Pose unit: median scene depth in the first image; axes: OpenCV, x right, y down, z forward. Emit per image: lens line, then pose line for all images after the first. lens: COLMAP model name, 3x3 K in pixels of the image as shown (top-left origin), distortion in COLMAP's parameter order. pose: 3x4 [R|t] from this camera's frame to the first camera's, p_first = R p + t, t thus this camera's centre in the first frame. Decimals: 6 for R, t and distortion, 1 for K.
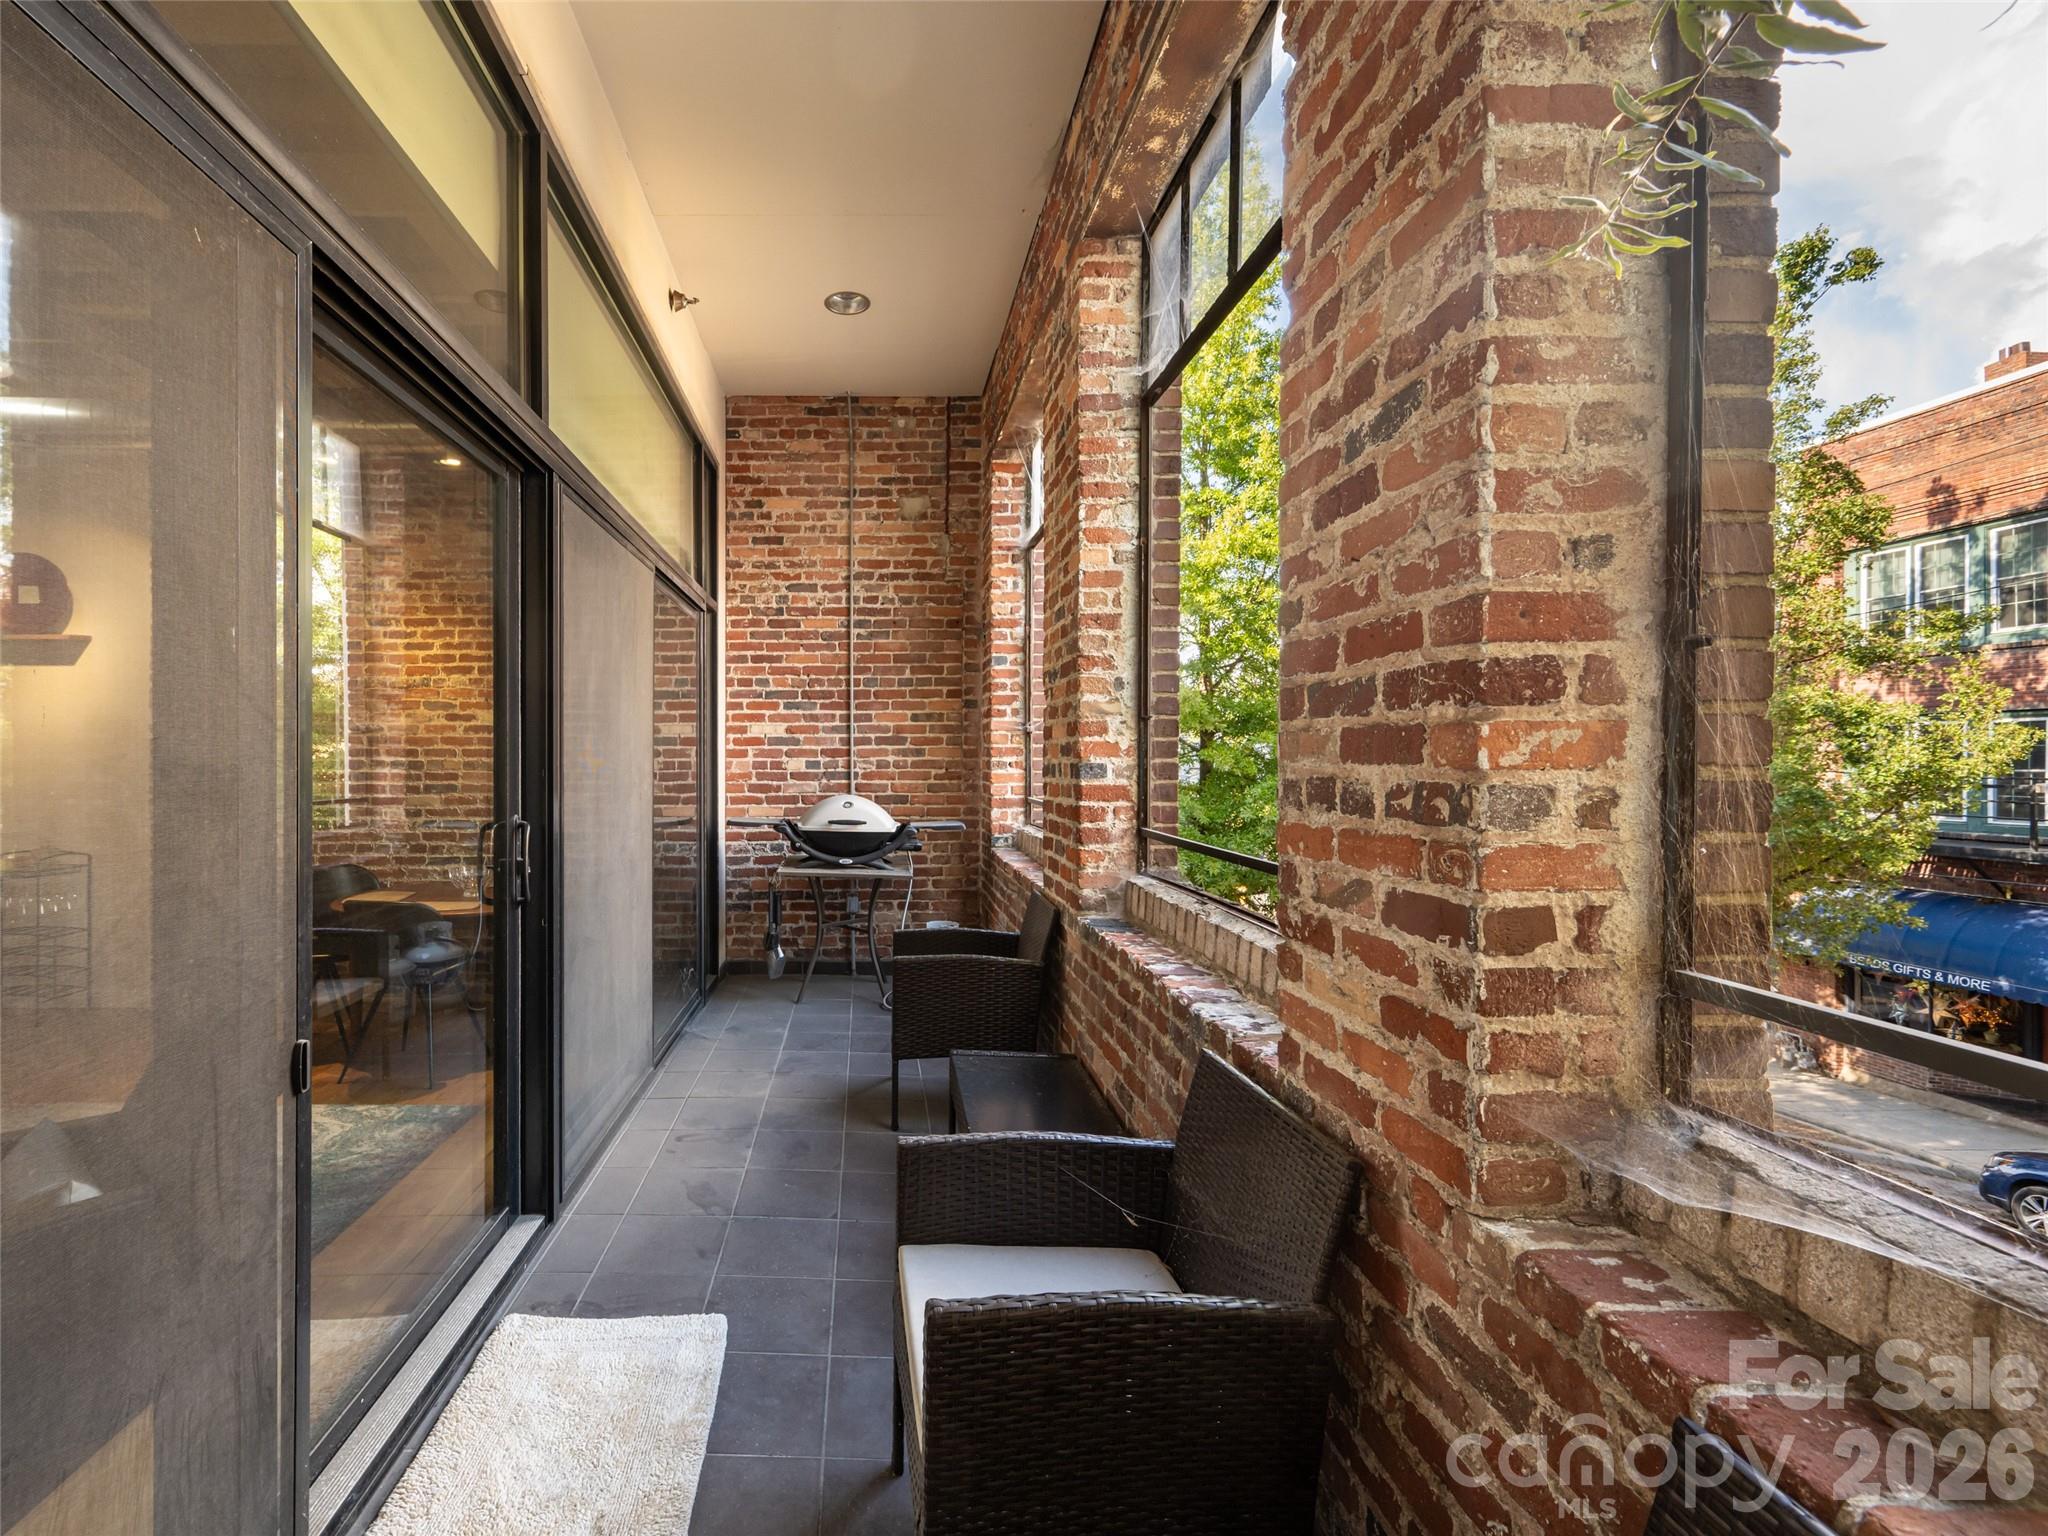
lens RADIAL K [[968.3, 0, 861.5], [0, 968.3, 767.5], [0, 0, 1]] dist [0.015307, -0.000070]
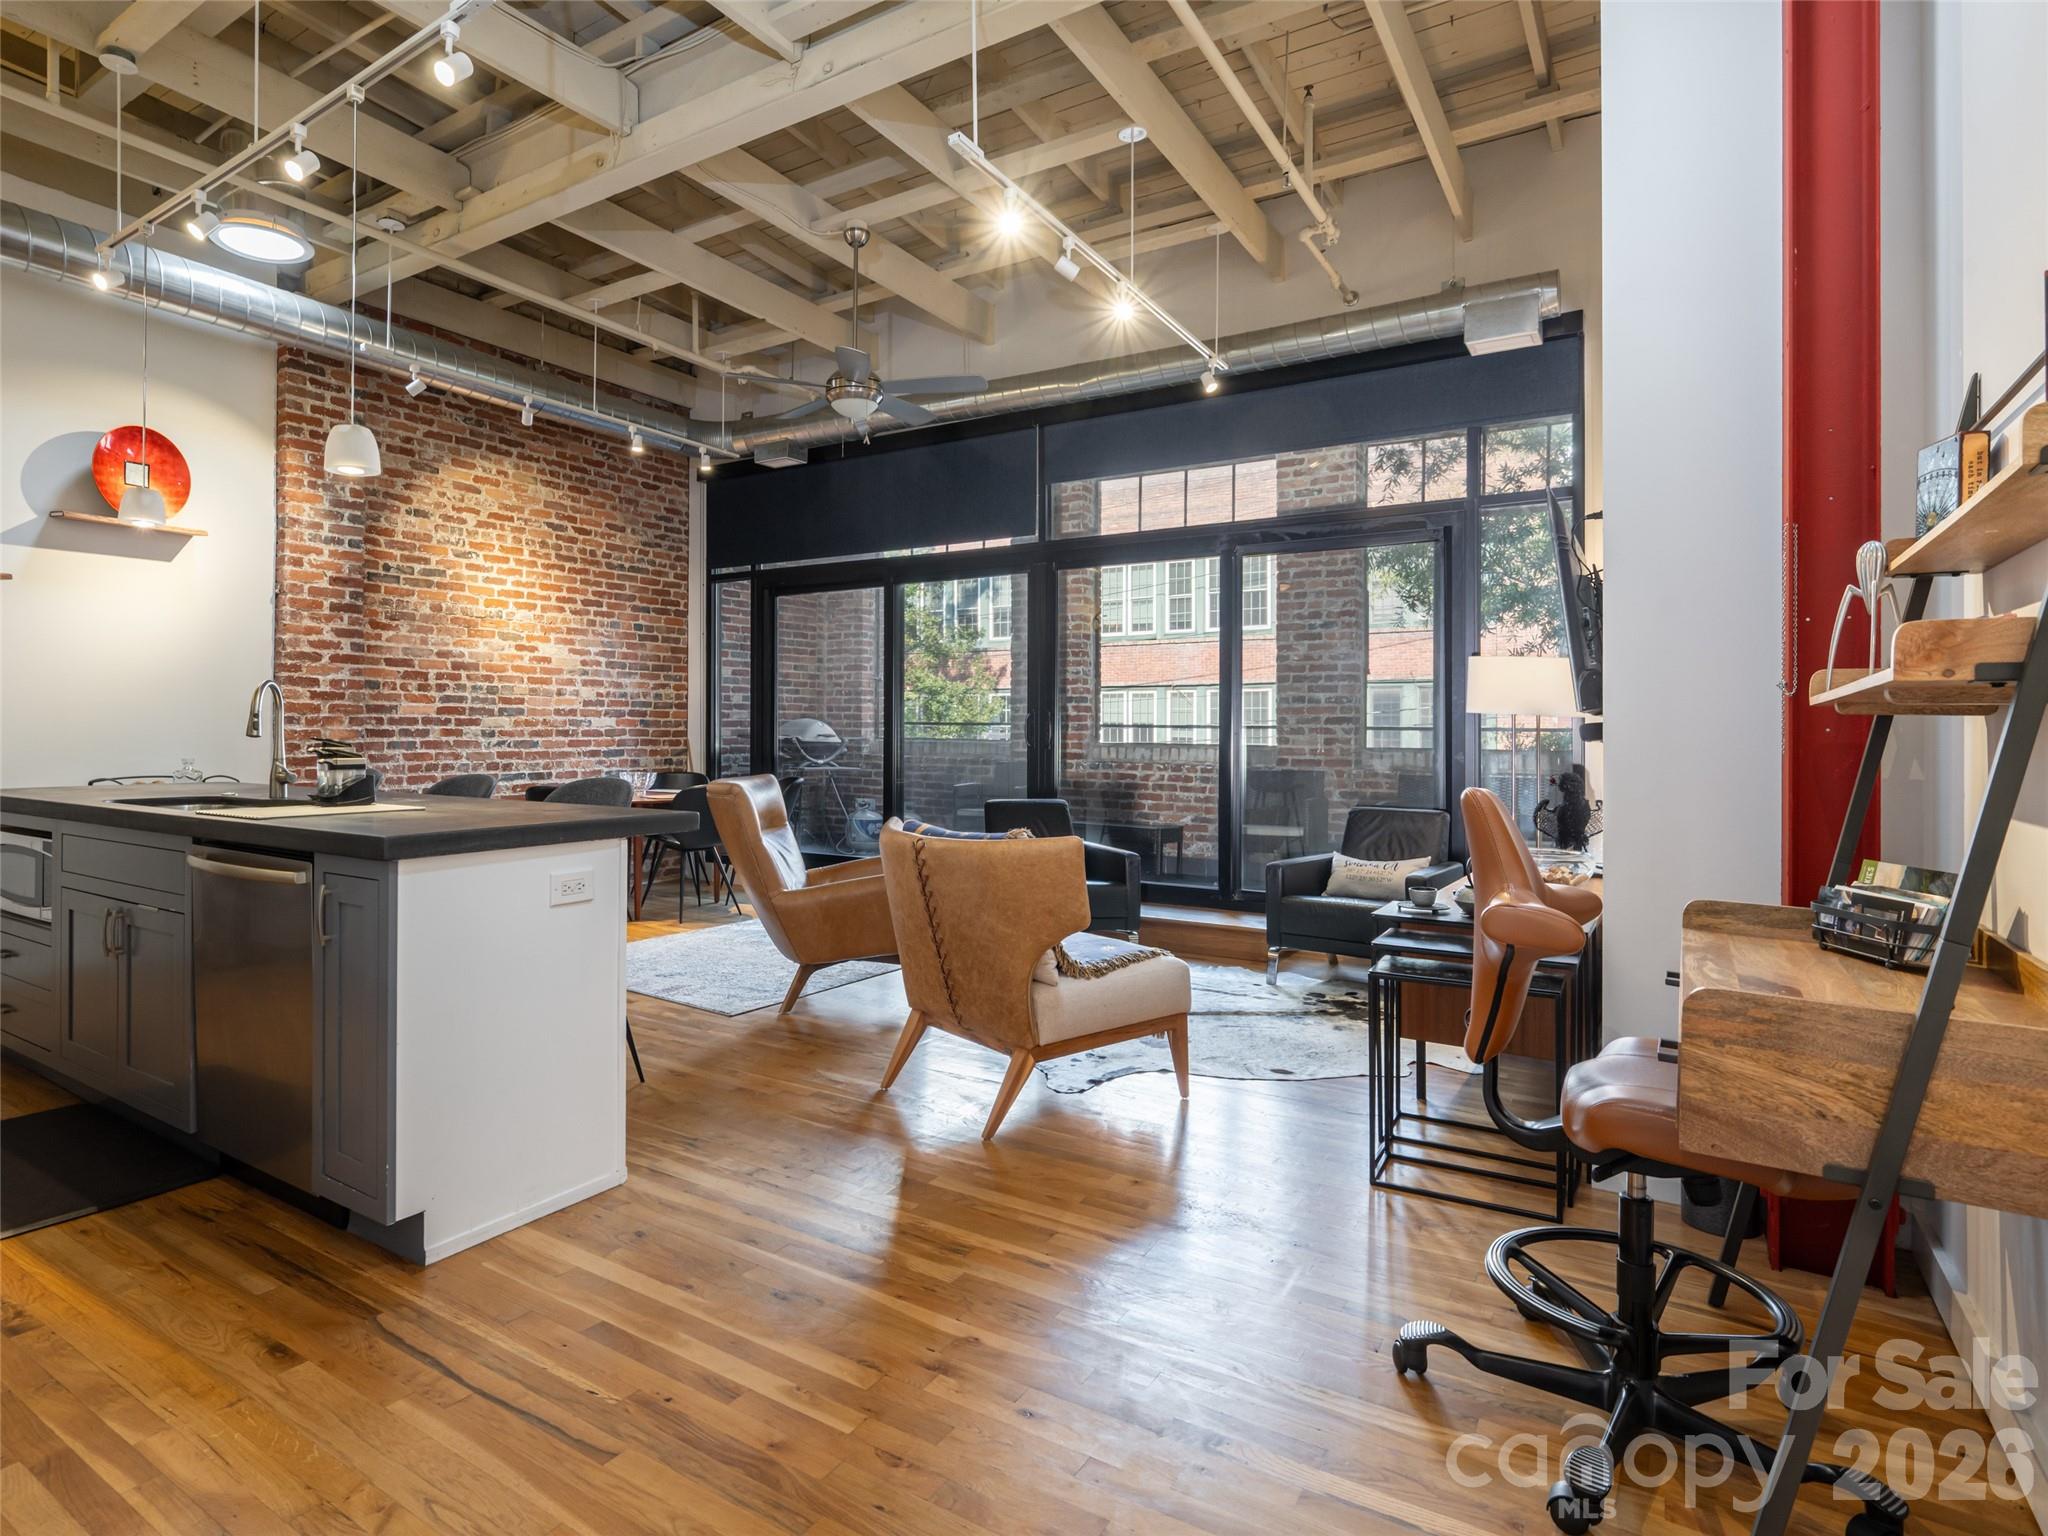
lens RADIAL K [[1096.1, 0, 972.2], [0, 1096.1, 732.0], [0, 0, 1]] dist [-0.050173, 0.016549]
pose [[0.522995, 0.000321, 0.852336, -1.225626], [0.001482, 0.999998, -0.001286, 0.047776], [-0.852335, 0.001936, 0.522993, -0.093725]]
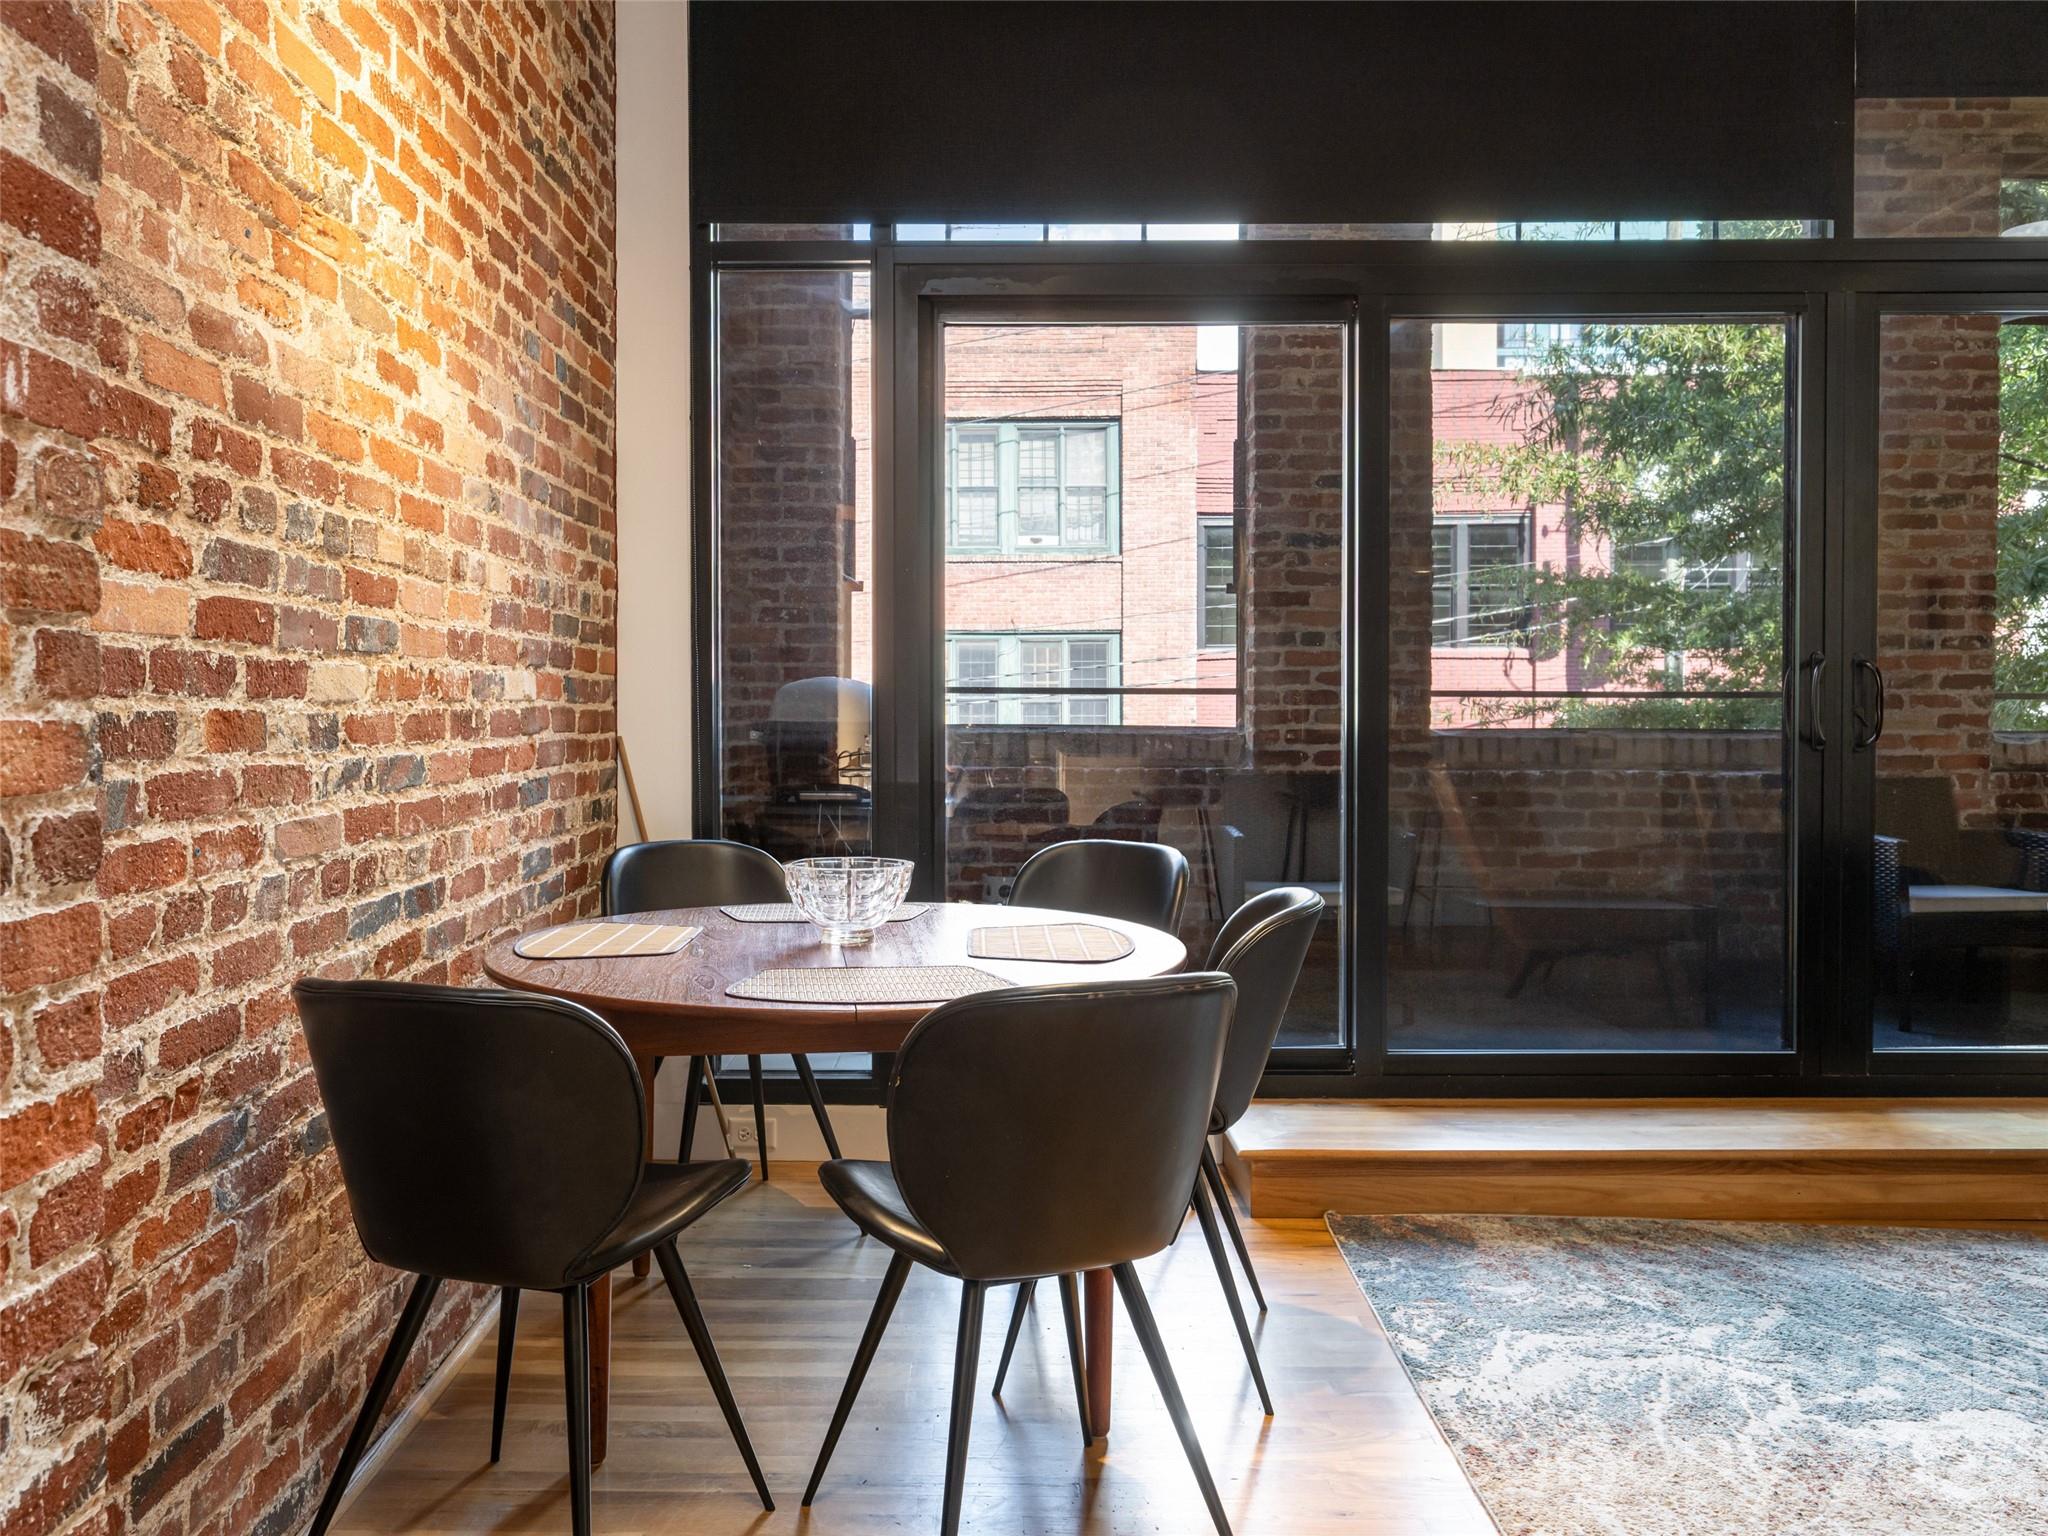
lens RADIAL K [[1537.5, 0, 1017.3], [0, 1537.5, 733.5], [0, 0, 1]] dist [0.002652, 0.000560]
pose [[-0.019443, -0.020015, 0.999611, -0.853739], [0.008542, 0.999760, 0.020184, 0.041200], [-0.999774, 0.008931, -0.019267, 0.847146]]
